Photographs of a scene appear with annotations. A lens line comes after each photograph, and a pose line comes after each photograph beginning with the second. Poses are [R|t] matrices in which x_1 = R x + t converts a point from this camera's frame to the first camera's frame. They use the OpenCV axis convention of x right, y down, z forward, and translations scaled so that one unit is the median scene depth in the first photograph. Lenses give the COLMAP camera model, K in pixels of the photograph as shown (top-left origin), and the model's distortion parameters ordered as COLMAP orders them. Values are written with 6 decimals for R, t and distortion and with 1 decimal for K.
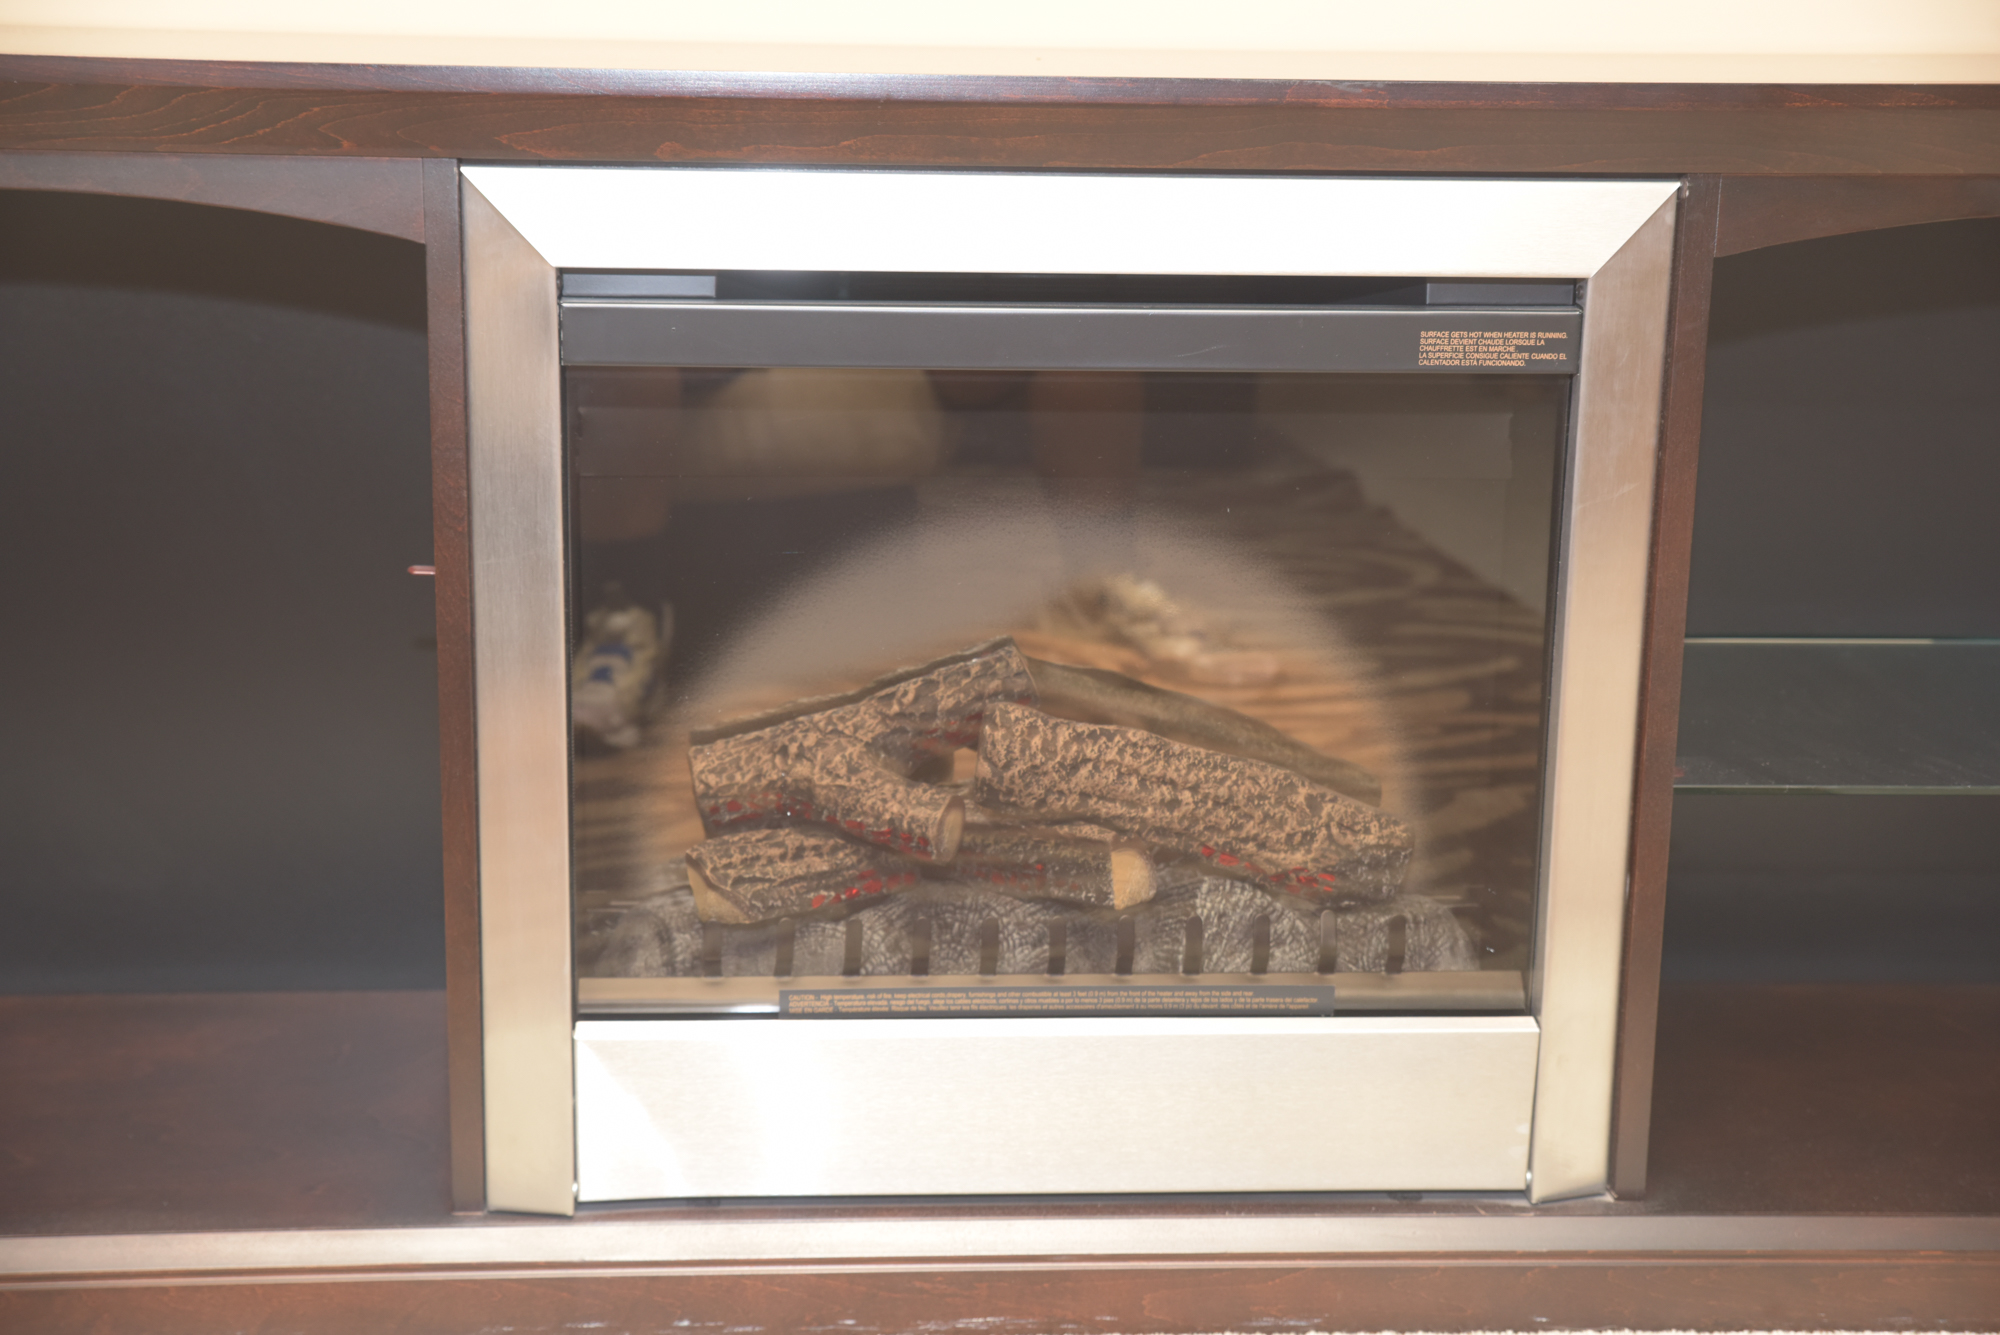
lens RADIAL K [[2838.5, 0, 996.6], [0, 2838.5, 615.9], [0, 0, 1]] dist [0.042610, 0.121222]
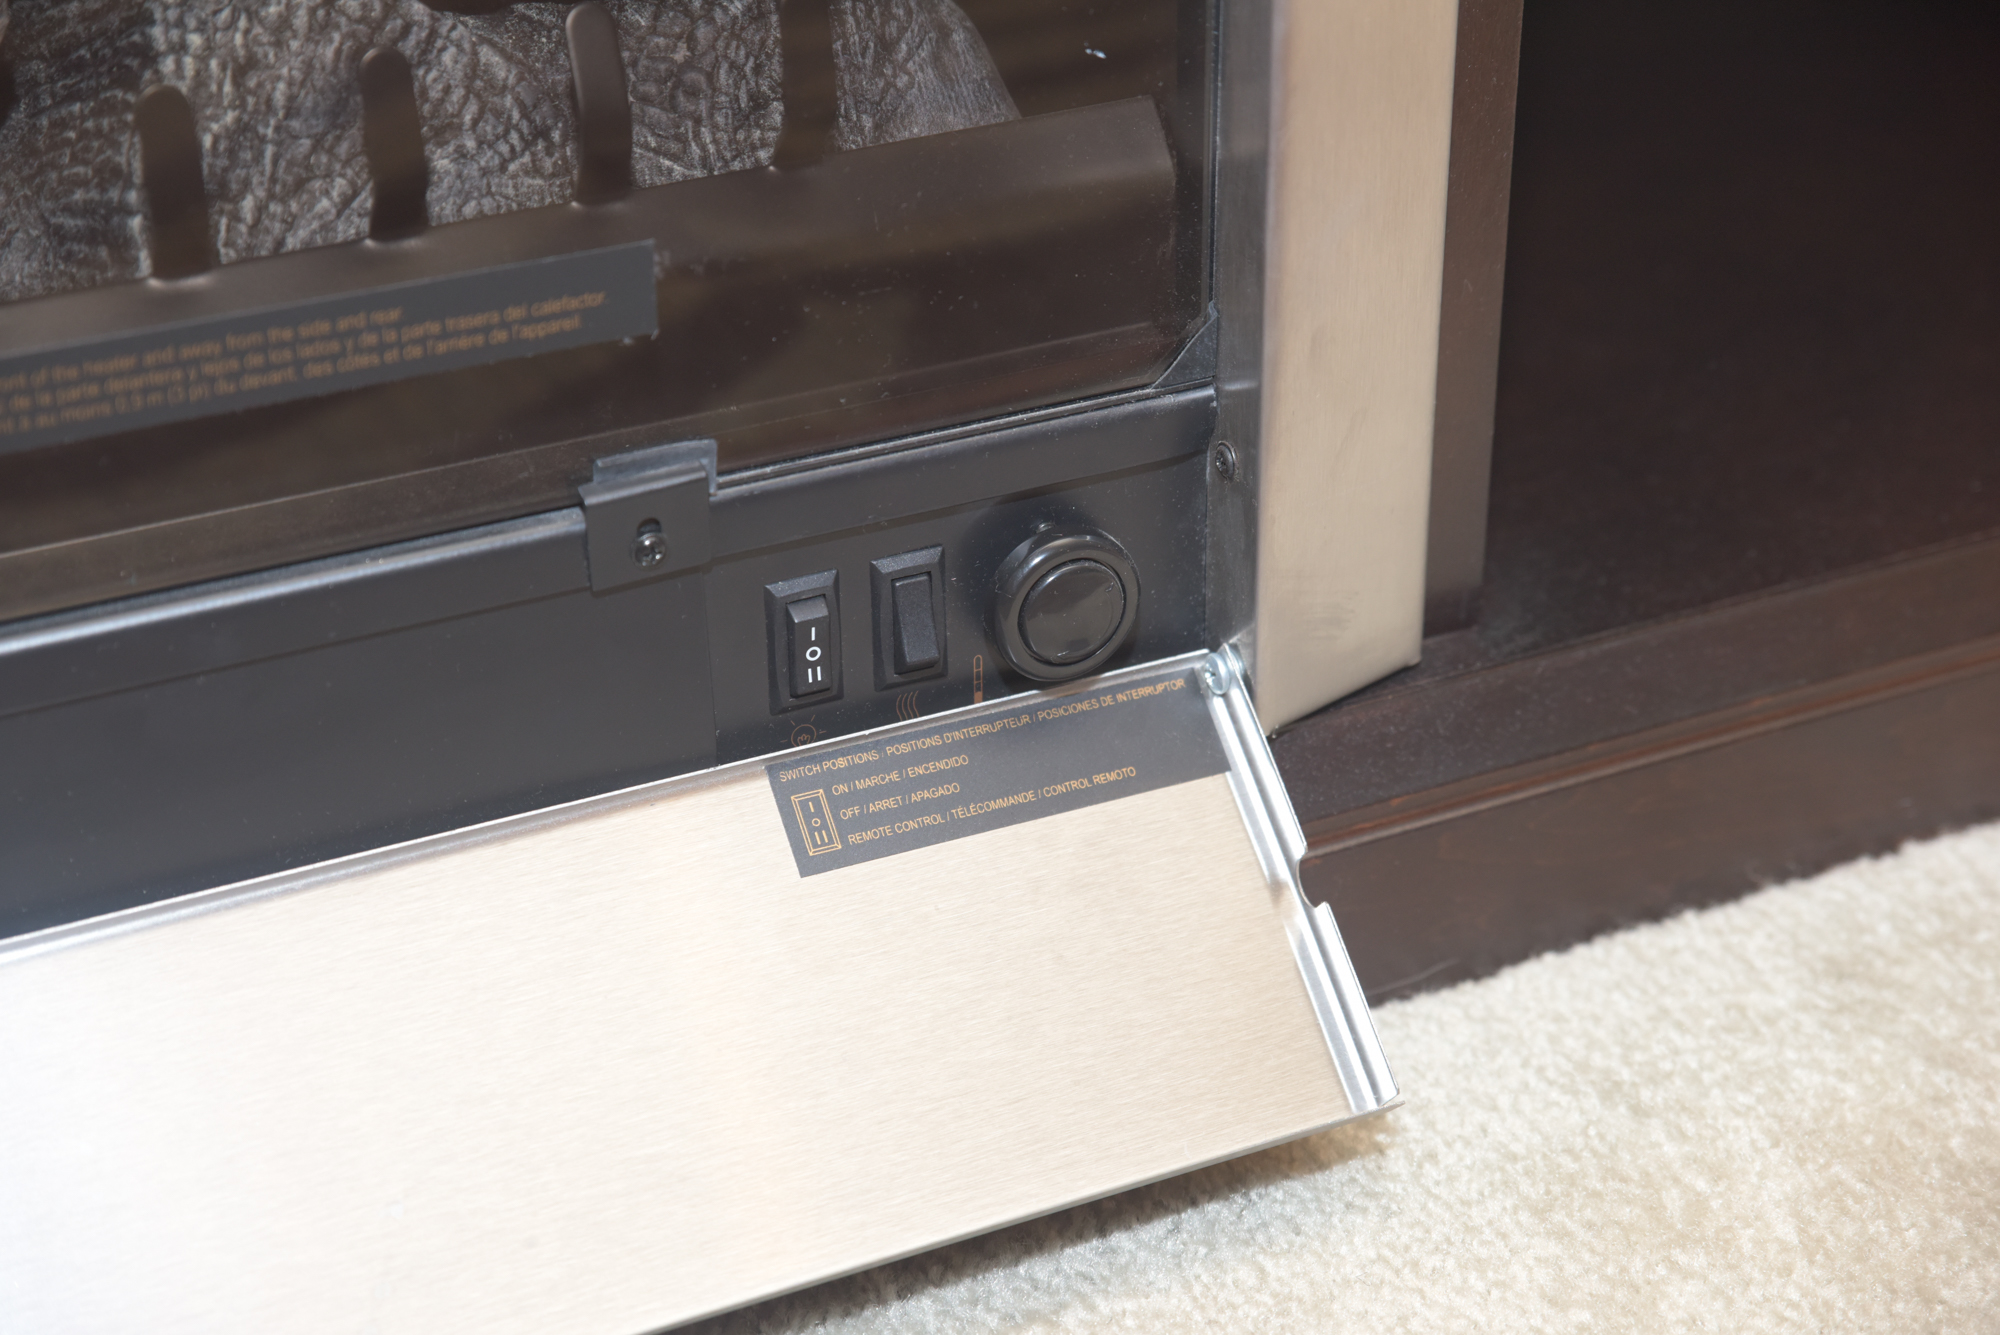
lens RADIAL K [[3591.2, 0, 1000.0], [0, 3591.2, 667.5], [0, 0, 1]] dist [0.139057, -0.135584]
pose [[0.938189, -0.200114, 0.282410, 0.032343], [0.103747, 0.940995, 0.322127, 0.048860], [-0.330208, -0.272917, 0.903592, 0.605776]]
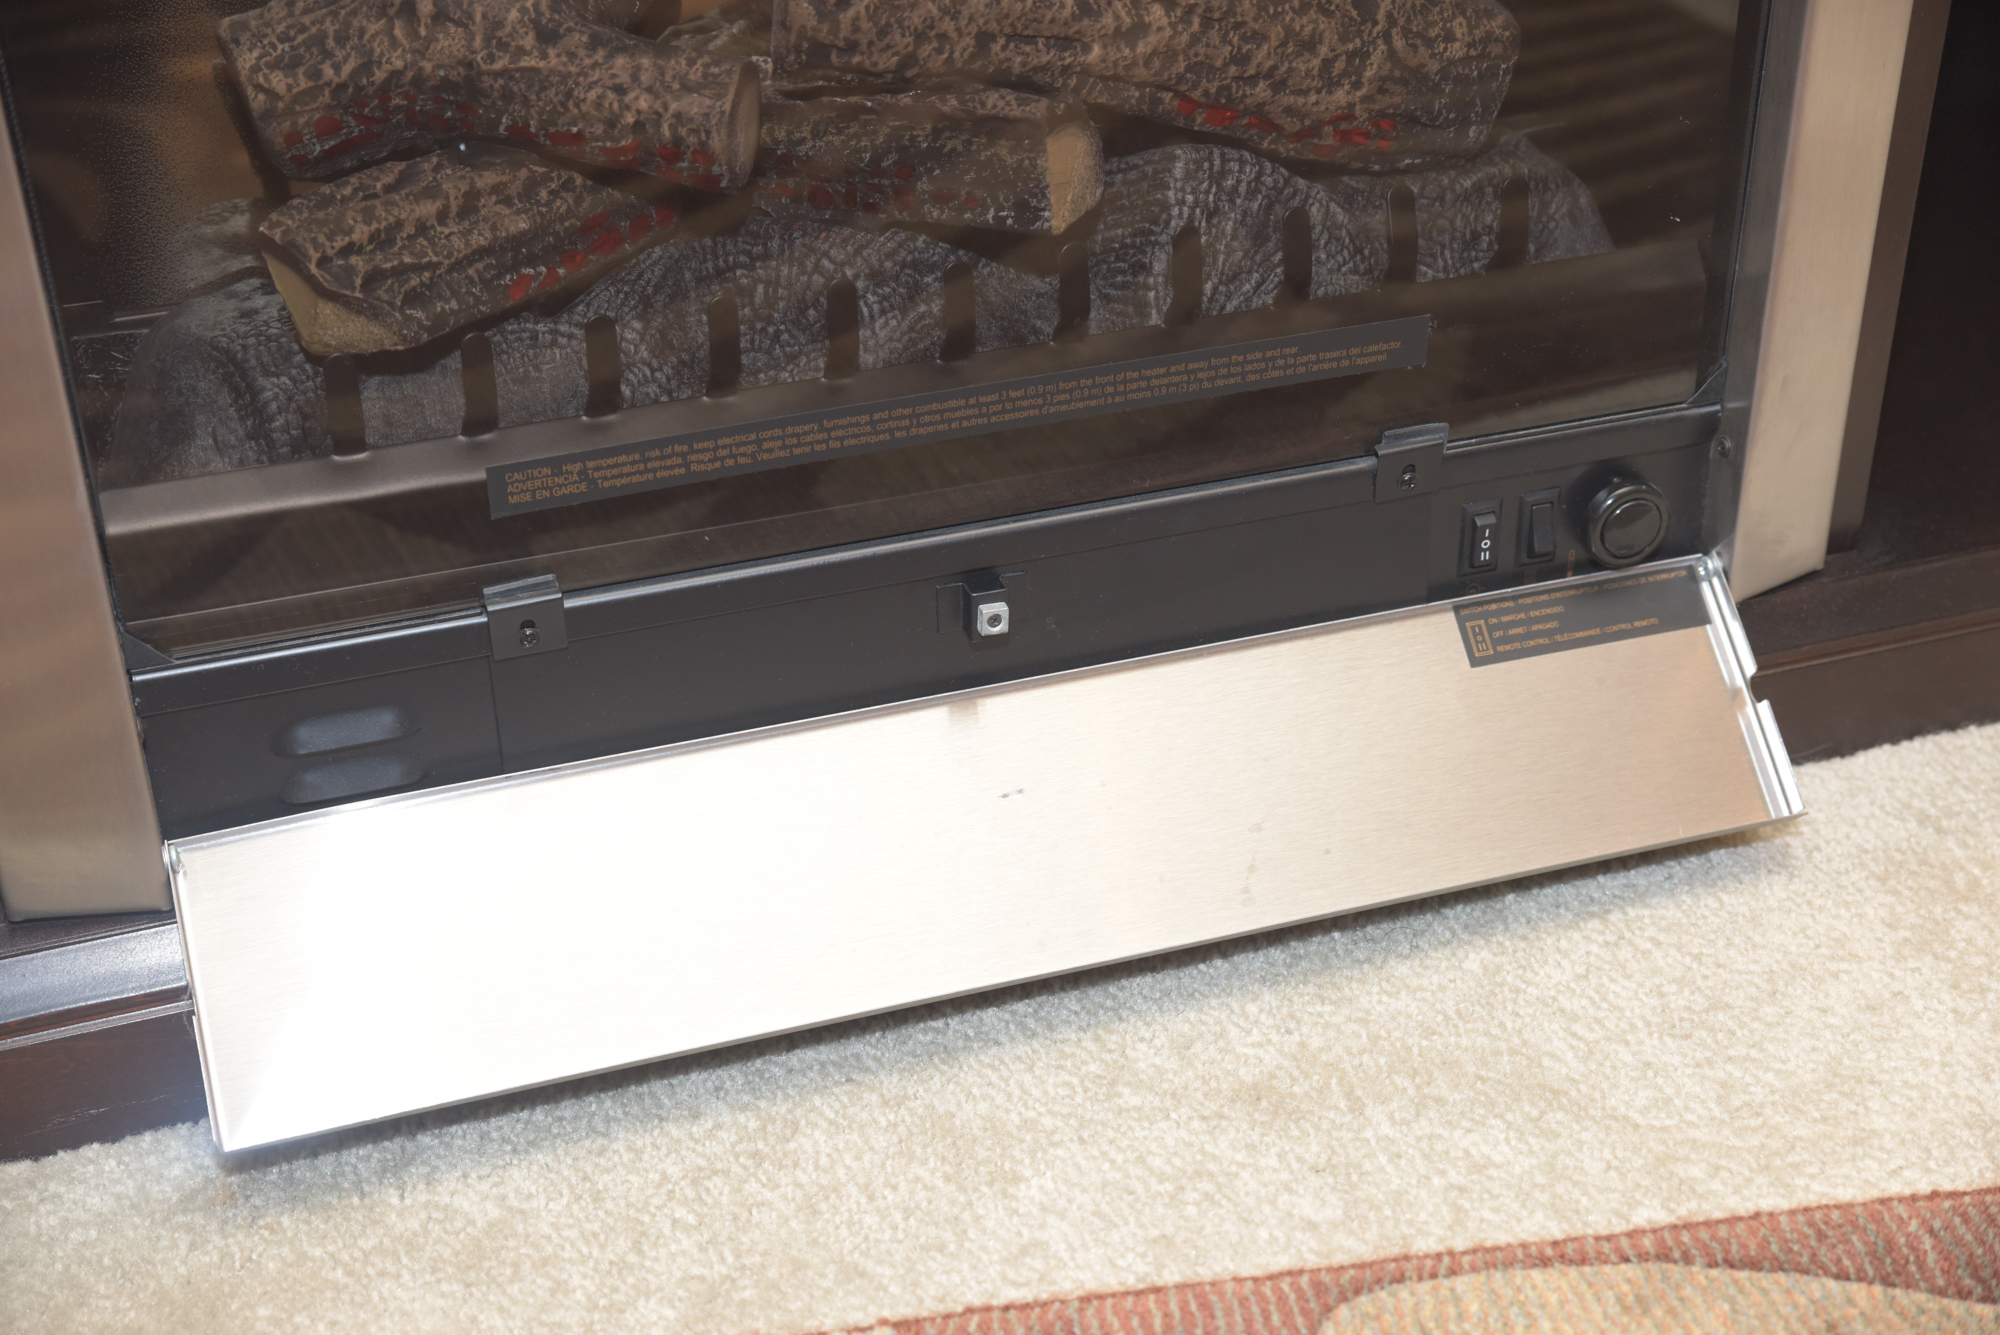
lens RADIAL K [[2951.9, 0, 1000.0], [0, 2951.9, 667.5], [0, 0, 1]] dist [0.041448, 0.272711]
pose [[0.971954, -0.153735, 0.177964, -0.085107], [0.086718, 0.937708, 0.336428, -0.014254], [-0.218599, -0.311560, 0.924740, 0.429492]]
